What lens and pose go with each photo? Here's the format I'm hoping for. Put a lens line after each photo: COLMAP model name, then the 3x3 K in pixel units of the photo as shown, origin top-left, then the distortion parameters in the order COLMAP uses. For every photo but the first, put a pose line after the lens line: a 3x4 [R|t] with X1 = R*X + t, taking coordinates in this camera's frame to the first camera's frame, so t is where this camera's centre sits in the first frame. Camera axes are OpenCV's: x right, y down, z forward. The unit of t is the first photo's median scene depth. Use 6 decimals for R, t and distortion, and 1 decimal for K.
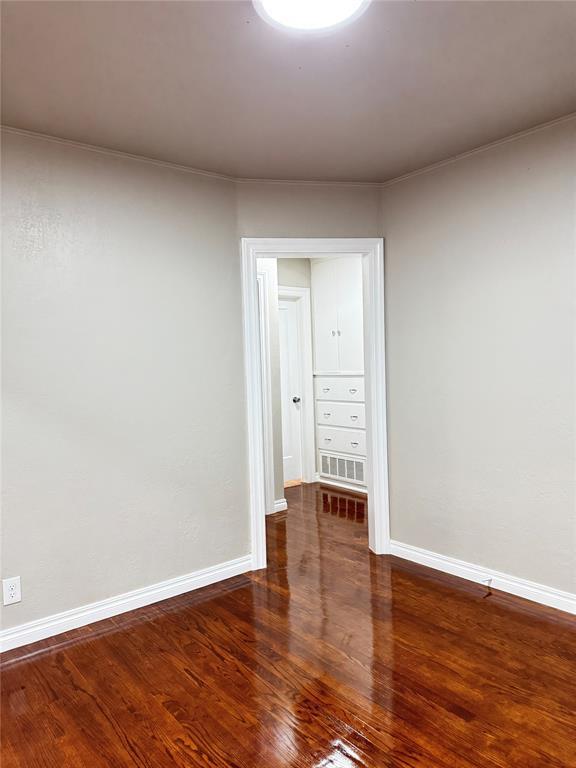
lens RADIAL K [[539.8, 0, 288.0], [0, 539.8, 384.0], [0, 0, 1]] dist [0.103475, -0.157273]
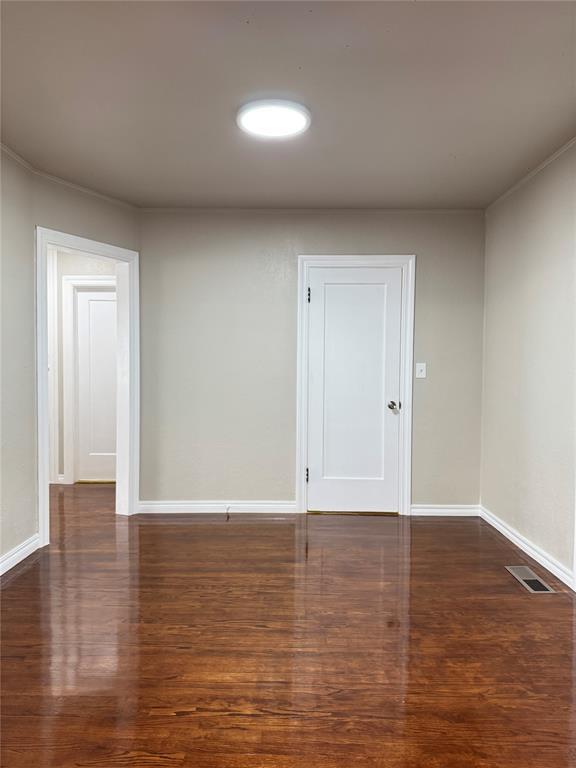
lens RADIAL K [[539.8, 0, 288.0], [0, 539.8, 384.0], [0, 0, 1]] dist [0.103475, -0.157273]
pose [[0.633135, 0.010607, 0.773969, -0.592308], [0.010206, 0.999705, -0.022050, 0.060938], [-0.773974, 0.021859, 0.632840, -0.026684]]
